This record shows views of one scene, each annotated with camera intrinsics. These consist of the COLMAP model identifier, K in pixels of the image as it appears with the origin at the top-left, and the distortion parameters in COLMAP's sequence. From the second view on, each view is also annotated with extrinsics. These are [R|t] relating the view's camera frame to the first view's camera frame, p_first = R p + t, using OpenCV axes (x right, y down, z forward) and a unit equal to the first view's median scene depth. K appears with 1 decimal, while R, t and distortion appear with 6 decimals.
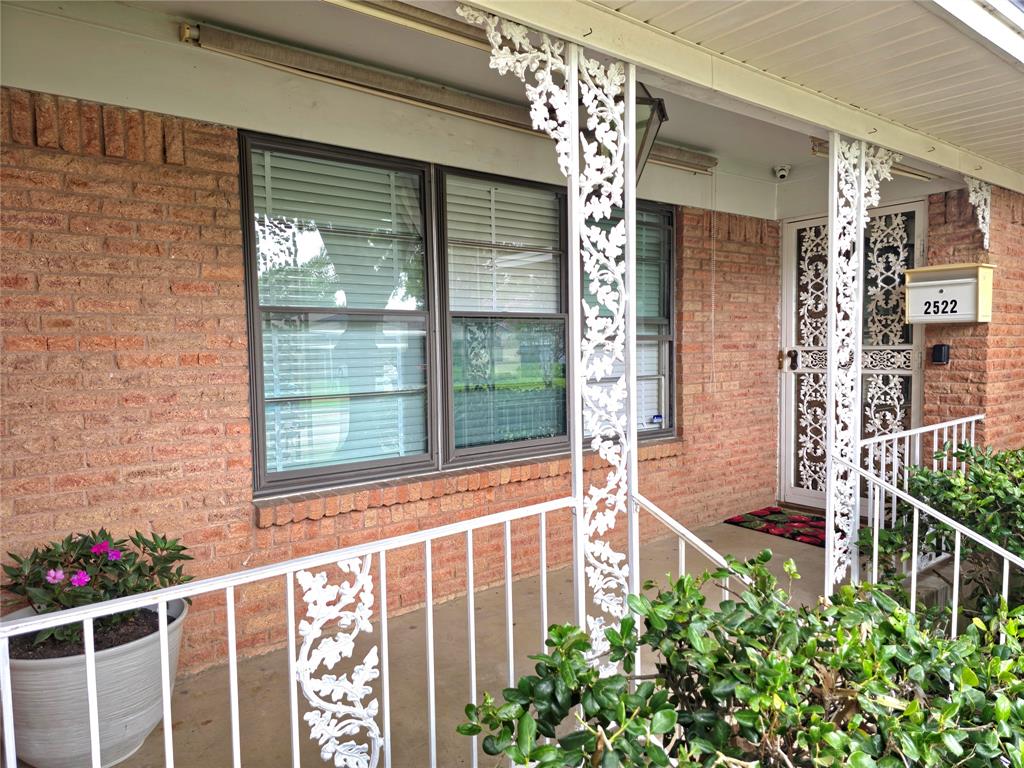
lens RADIAL K [[686.4, 0, 511.1], [0, 686.4, 391.6], [0, 0, 1]] dist [0.035687, -0.003016]
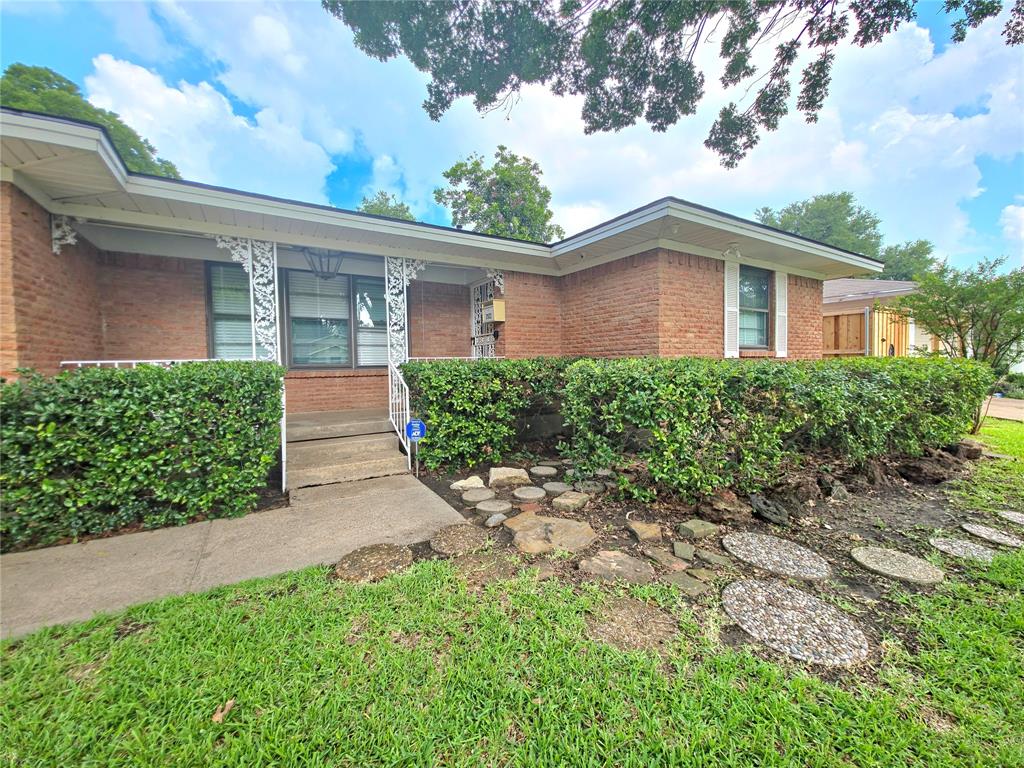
lens RADIAL K [[411.1, 0, 515.7], [0, 411.1, 379.3], [0, 0, 1]] dist [0.008564, -0.006574]
pose [[0.994097, 0.003684, -0.108432, 1.721752], [-0.007130, 0.999481, -0.031412, 0.325768], [0.108260, 0.032000, 0.993607, -1.040150]]
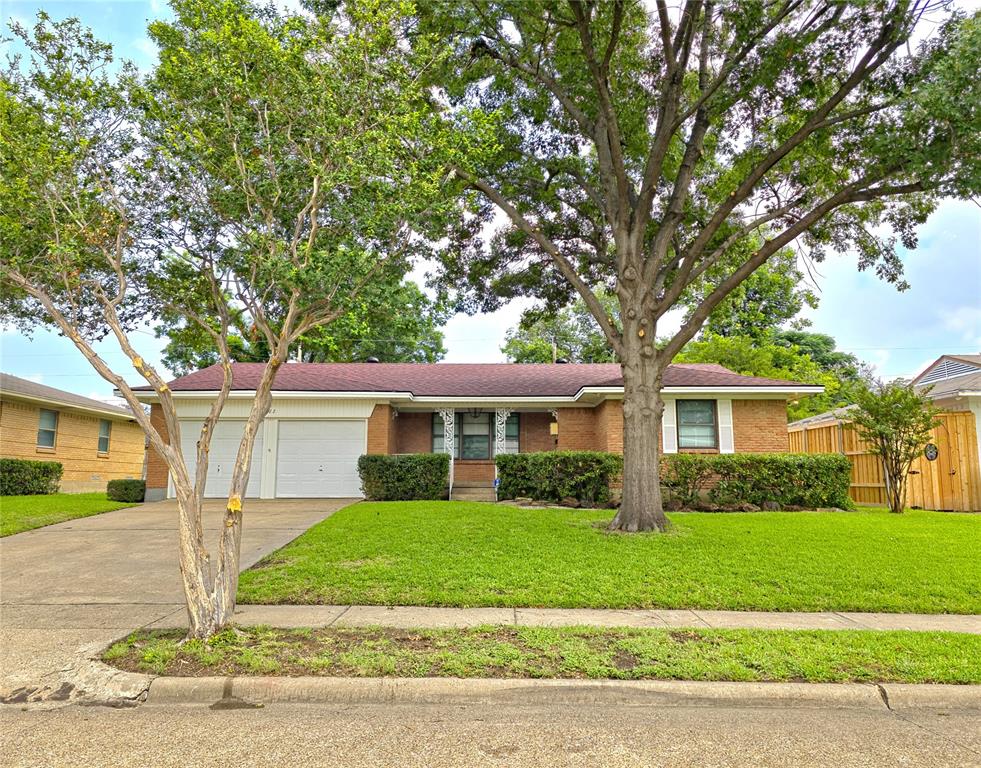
lens RADIAL K [[705.8, 0, 486.0], [0, 705.8, 379.0], [0, 0, 1]] dist [0.051370, -0.004549]
pose [[0.776899, -0.076818, -0.624922, 6.306864], [-0.058704, 0.979368, -0.193369, 0.946250], [0.626883, 0.186913, 0.756361, -5.803077]]
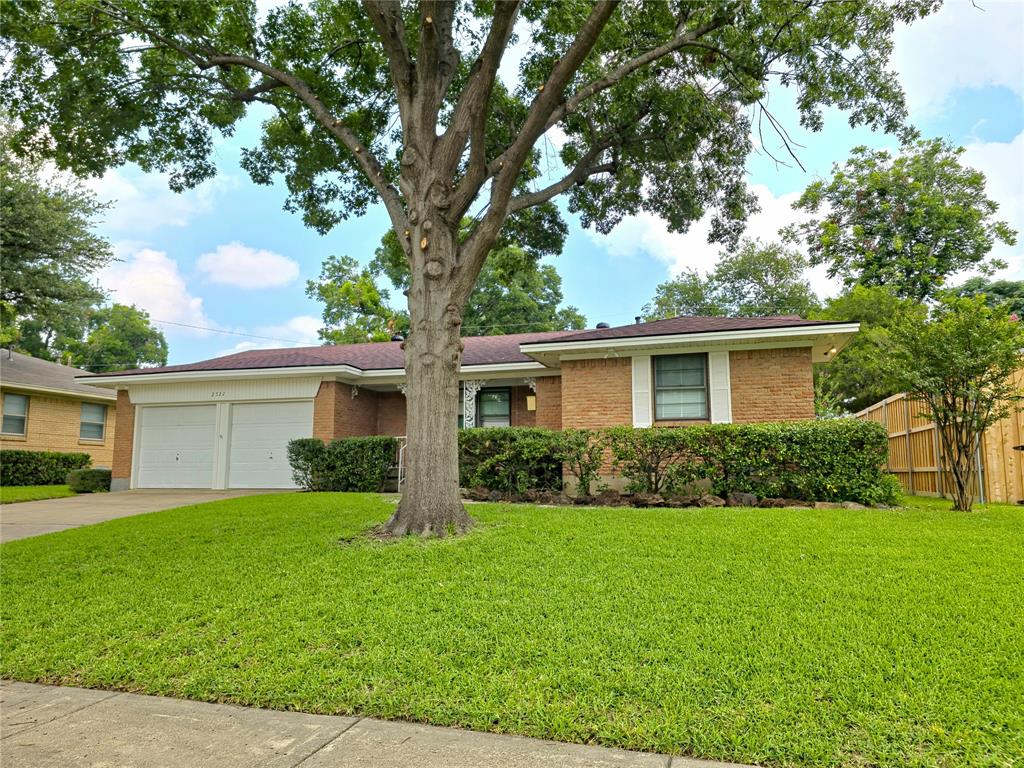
lens RADIAL K [[686.4, 0, 517.9], [0, 686.4, 391.0], [0, 0, 1]] dist [0.035687, -0.003016]
pose [[0.569258, -0.089749, -0.817245, 7.003408], [-0.064758, 0.986041, -0.153394, 0.741091], [0.819604, 0.140244, 0.555500, -2.357464]]
